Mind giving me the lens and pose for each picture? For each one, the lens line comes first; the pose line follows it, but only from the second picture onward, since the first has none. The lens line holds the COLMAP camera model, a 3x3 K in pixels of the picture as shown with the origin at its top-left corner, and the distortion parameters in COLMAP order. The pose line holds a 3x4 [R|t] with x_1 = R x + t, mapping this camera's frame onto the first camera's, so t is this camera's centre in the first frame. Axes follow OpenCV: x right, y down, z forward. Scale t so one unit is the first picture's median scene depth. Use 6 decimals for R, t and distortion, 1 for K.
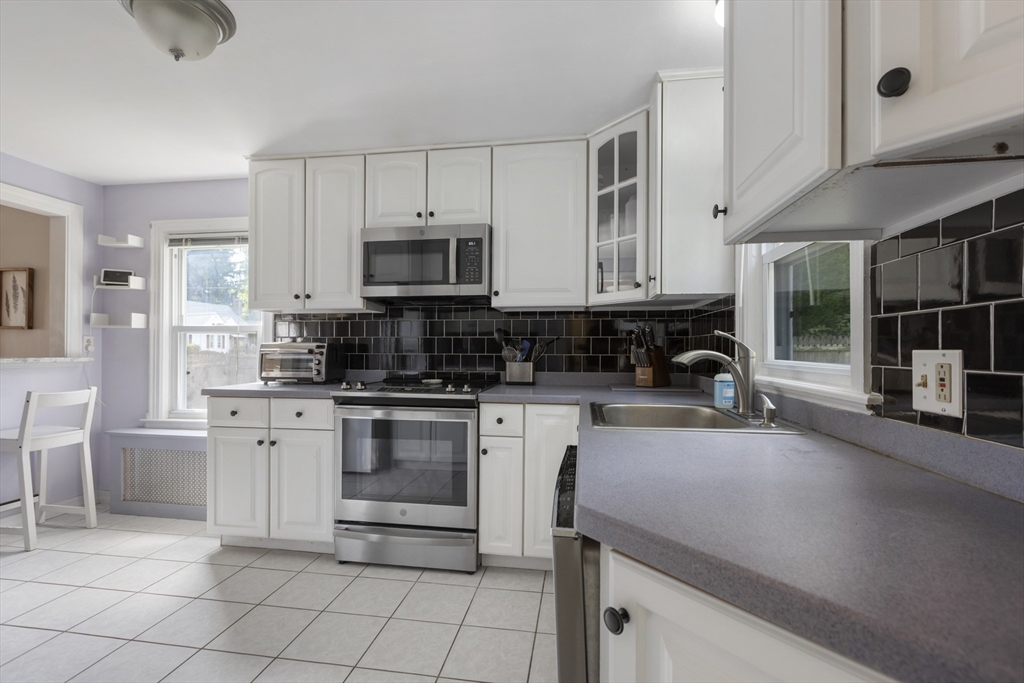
lens RADIAL K [[459.5, 0, 508.5], [0, 459.5, 349.4], [0, 0, 1]] dist [0.004526, 0.000565]
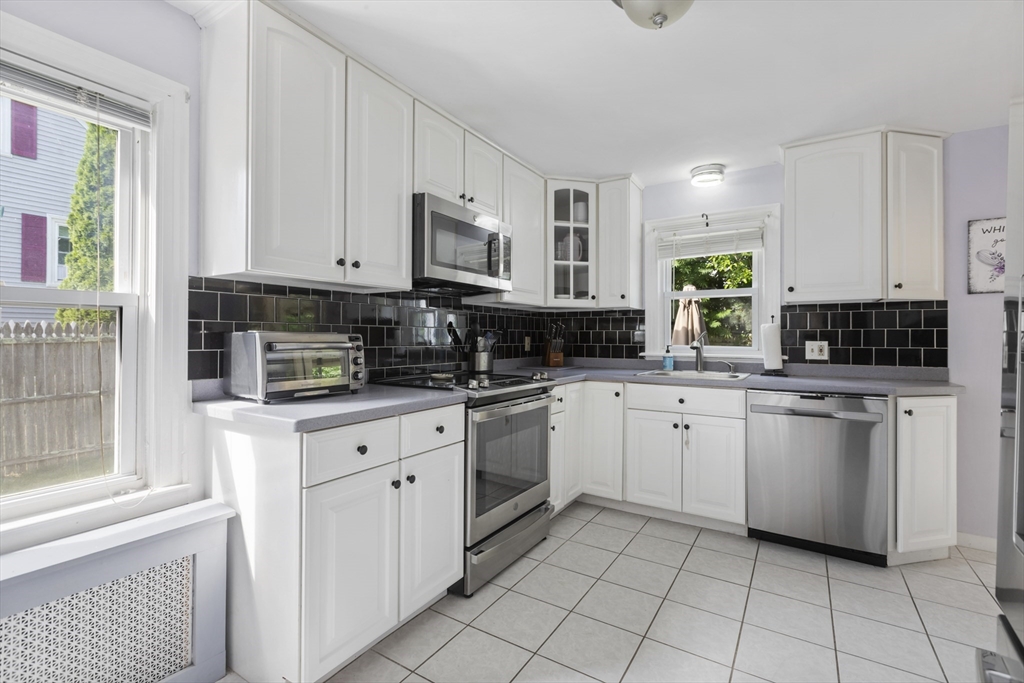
lens RADIAL K [[459.5, 0, 509.2], [0, 459.5, 336.0], [0, 0, 1]] dist [0.004526, 0.000565]
pose [[0.400688, 0.002355, 0.916212, -1.107279], [-0.001705, 0.999997, -0.001825, -0.010249], [-0.916213, -0.000831, 0.400690, 0.598123]]
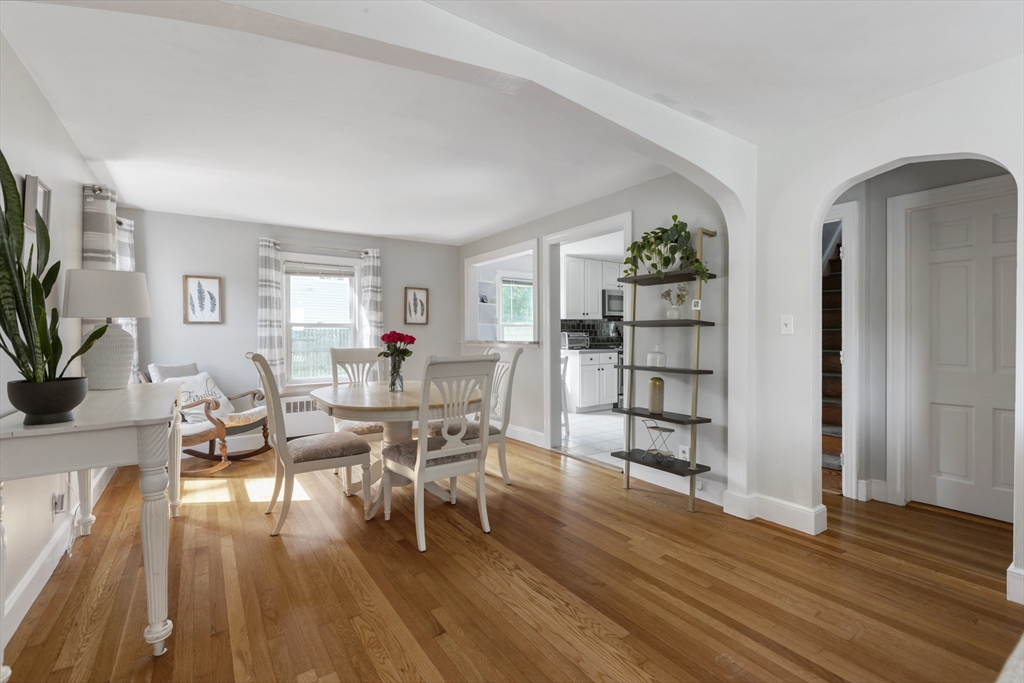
lens RADIAL K [[459.5, 0, 510.2], [0, 459.5, 336.1], [0, 0, 1]] dist [0.004526, 0.000565]
pose [[0.729475, -0.009819, 0.683937, -2.830506], [0.008952, 0.999948, 0.004809, -0.011073], [-0.683949, 0.002615, 0.729525, -0.629197]]
